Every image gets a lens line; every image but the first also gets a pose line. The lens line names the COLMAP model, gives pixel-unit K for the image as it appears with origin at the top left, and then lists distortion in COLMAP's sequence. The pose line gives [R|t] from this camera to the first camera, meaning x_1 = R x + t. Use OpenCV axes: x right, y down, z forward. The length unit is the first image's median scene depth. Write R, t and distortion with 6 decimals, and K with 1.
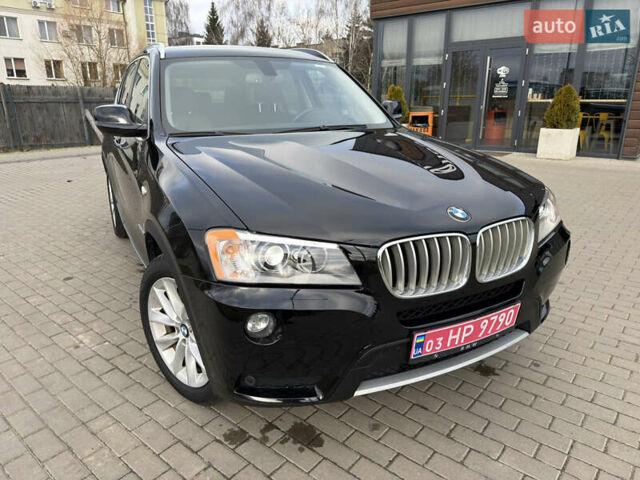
lens RADIAL K [[454.2, 0, 319.3], [0, 454.2, 239.0], [0, 0, 1]] dist [0.024753, -0.030160]
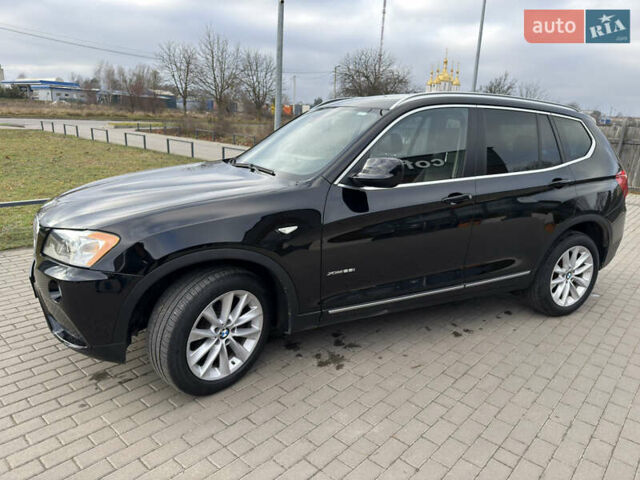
lens RADIAL K [[454.2, 0, 325.7], [0, 454.2, 240.4], [0, 0, 1]] dist [0.024753, -0.030160]
pose [[-0.027621, 0.260202, -0.965159, 1.022414], [-0.340610, 0.905298, 0.253811, -0.373127], [0.939799, 0.335753, 0.063622, 1.009266]]
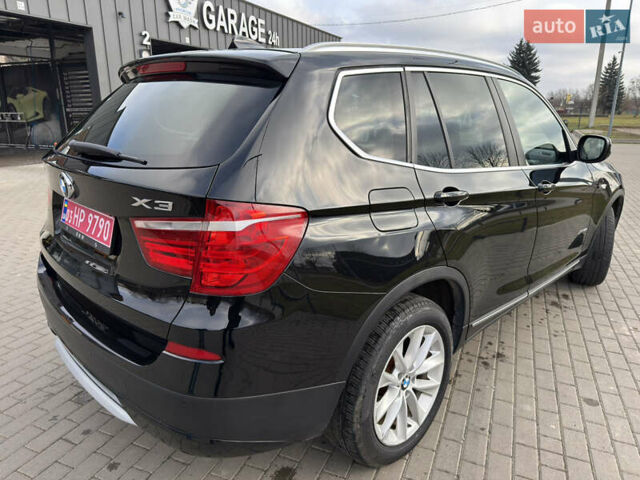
lens RADIAL K [[454.2, 0, 322.5], [0, 454.2, 237.8], [0, 0, 1]] dist [0.024753, -0.030160]
pose [[-0.294684, -0.268678, 0.917046, -1.105755], [0.272853, 0.896051, 0.350205, -0.523557], [-0.915813, 0.353419, -0.190743, 1.581520]]
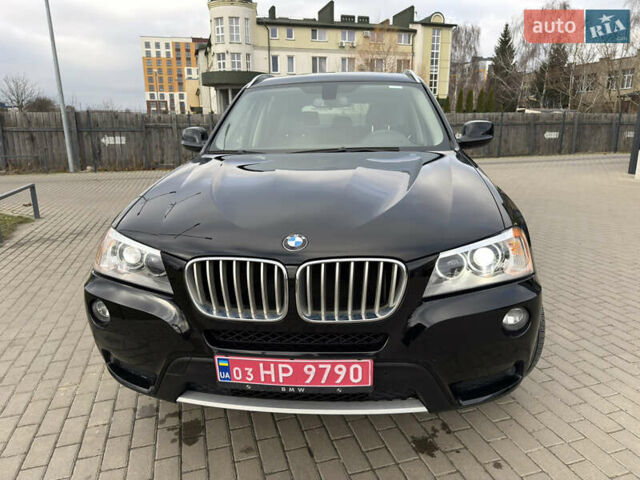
lens RADIAL K [[454.2, 0, 317.2], [0, 454.2, 240.1], [0, 0, 1]] dist [0.024753, -0.030160]
pose [[0.835676, 0.129338, -0.533776, 0.445616], [-0.153350, 0.988172, -0.000643, -0.034910], [0.527379, 0.082392, 0.845626, 0.132645]]
